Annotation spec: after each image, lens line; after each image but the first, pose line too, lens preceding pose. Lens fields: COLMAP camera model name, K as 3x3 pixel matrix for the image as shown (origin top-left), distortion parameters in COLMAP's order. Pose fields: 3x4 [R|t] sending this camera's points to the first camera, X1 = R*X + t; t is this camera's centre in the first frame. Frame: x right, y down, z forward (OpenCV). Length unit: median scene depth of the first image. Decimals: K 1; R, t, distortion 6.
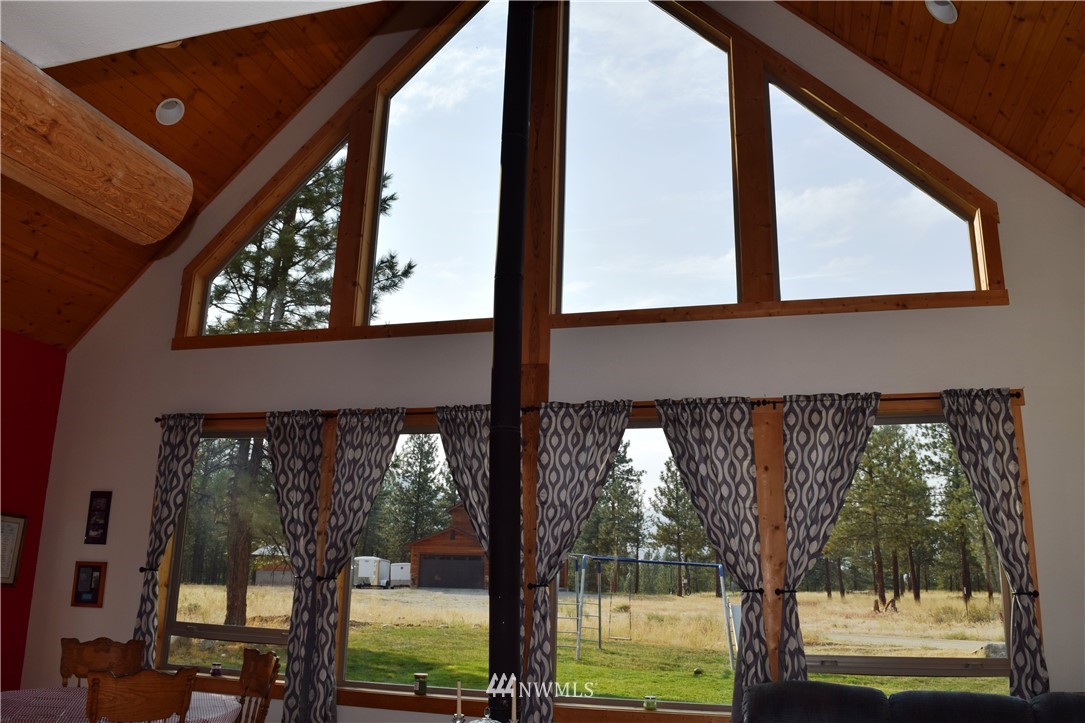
lens RADIAL K [[856.0, 0, 546.1], [0, 856.0, 361.9], [0, 0, 1]] dist [-0.094293, 0.019882]
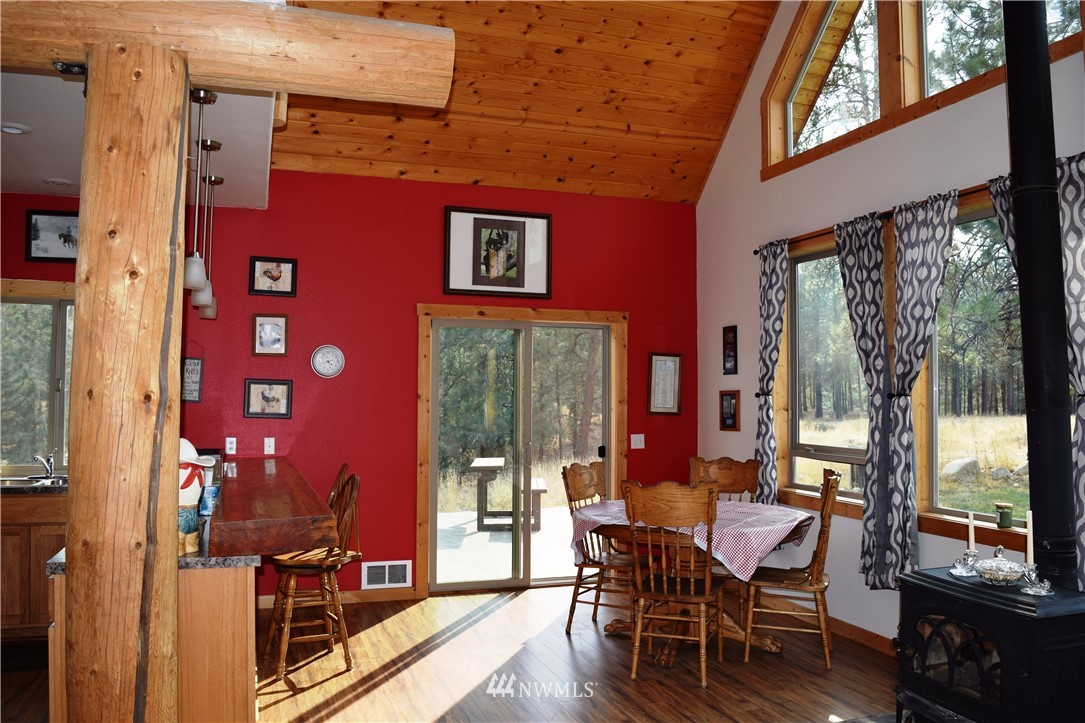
lens RADIAL K [[856.0, 0, 547.6], [0, 856.0, 363.4], [0, 0, 1]] dist [-0.094293, 0.019882]
pose [[0.565750, -0.054010, -0.822806, 0.268642], [0.213153, 0.973516, 0.082658, 0.067871], [0.796551, -0.222147, 0.562279, 0.201223]]
